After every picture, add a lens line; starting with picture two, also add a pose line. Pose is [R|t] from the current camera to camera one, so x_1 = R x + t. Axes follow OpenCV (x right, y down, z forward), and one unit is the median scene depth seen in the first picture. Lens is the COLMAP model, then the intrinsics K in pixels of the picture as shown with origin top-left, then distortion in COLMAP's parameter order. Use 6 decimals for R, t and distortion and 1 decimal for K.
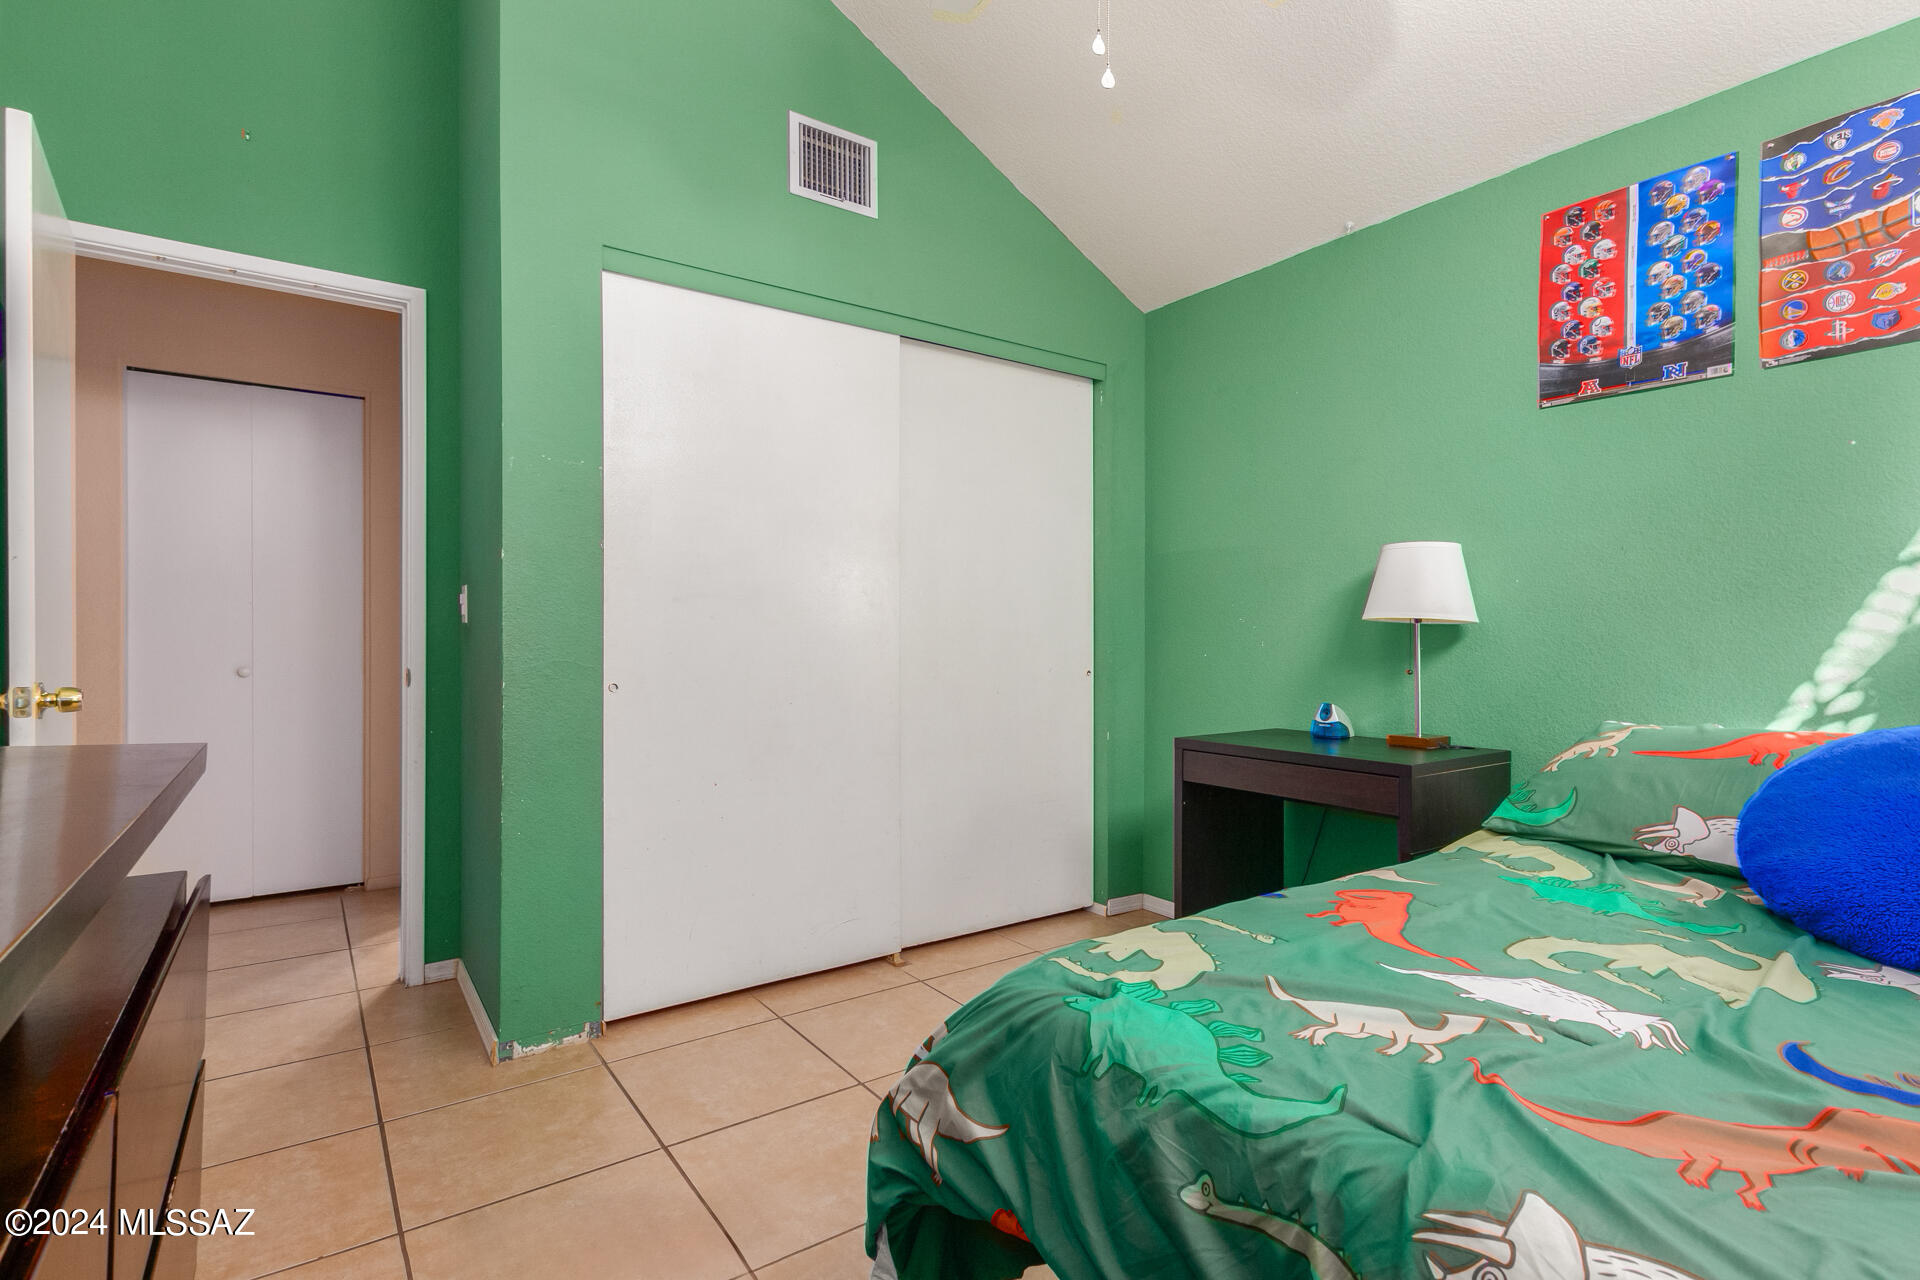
lens RADIAL K [[913.1, 0, 953.8], [0, 913.1, 637.9], [0, 0, 1]] dist [0.003635, -0.000105]
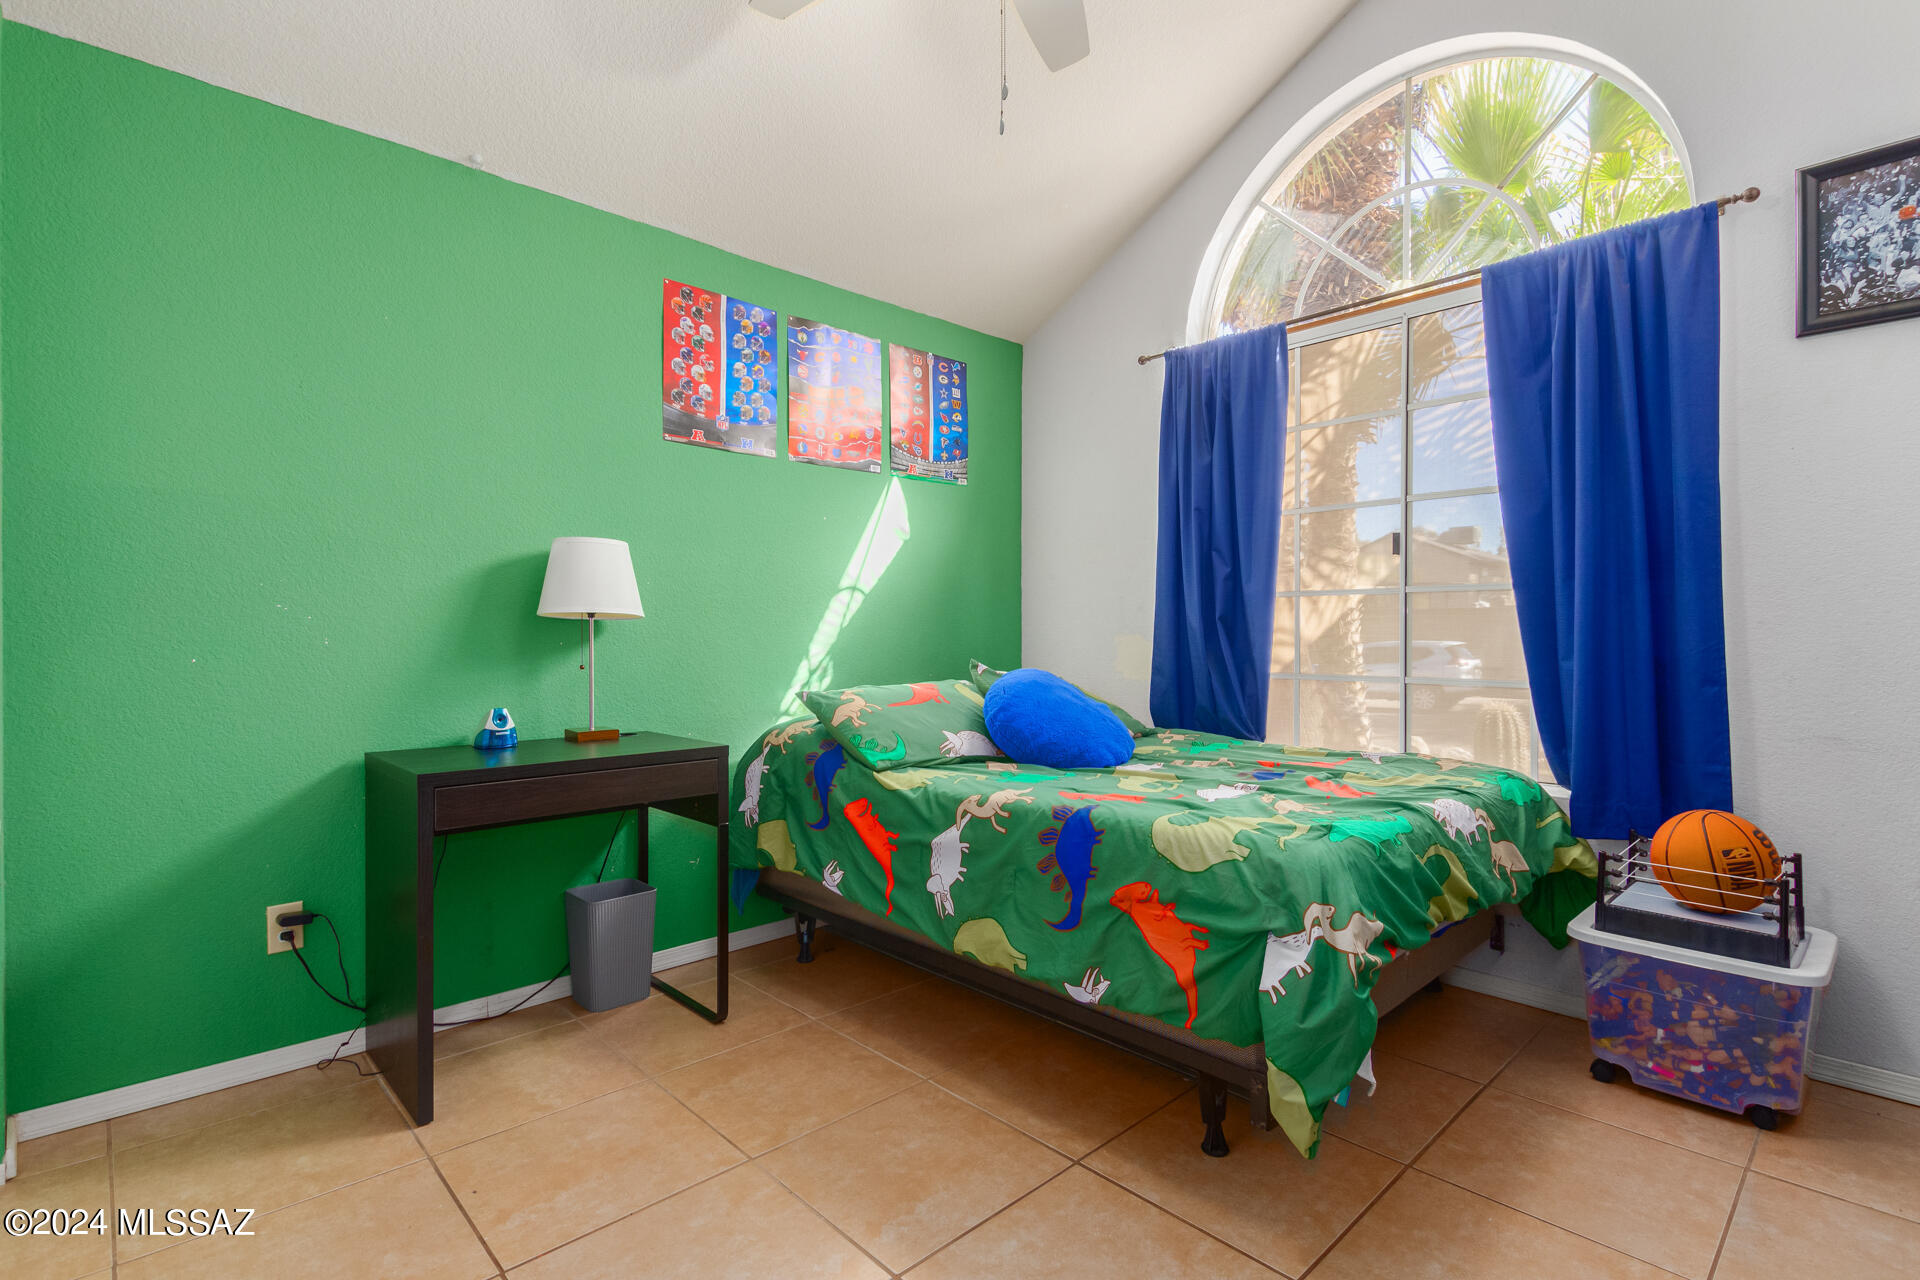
lens RADIAL K [[913.1, 0, 954.0], [0, 913.1, 640.0], [0, 0, 1]] dist [0.003635, -0.000105]
pose [[-0.141420, -0.001576, 0.989948, -0.605202], [0.002184, 0.999996, 0.001904, 0.008433], [-0.989947, 0.002432, -0.141416, 0.821039]]
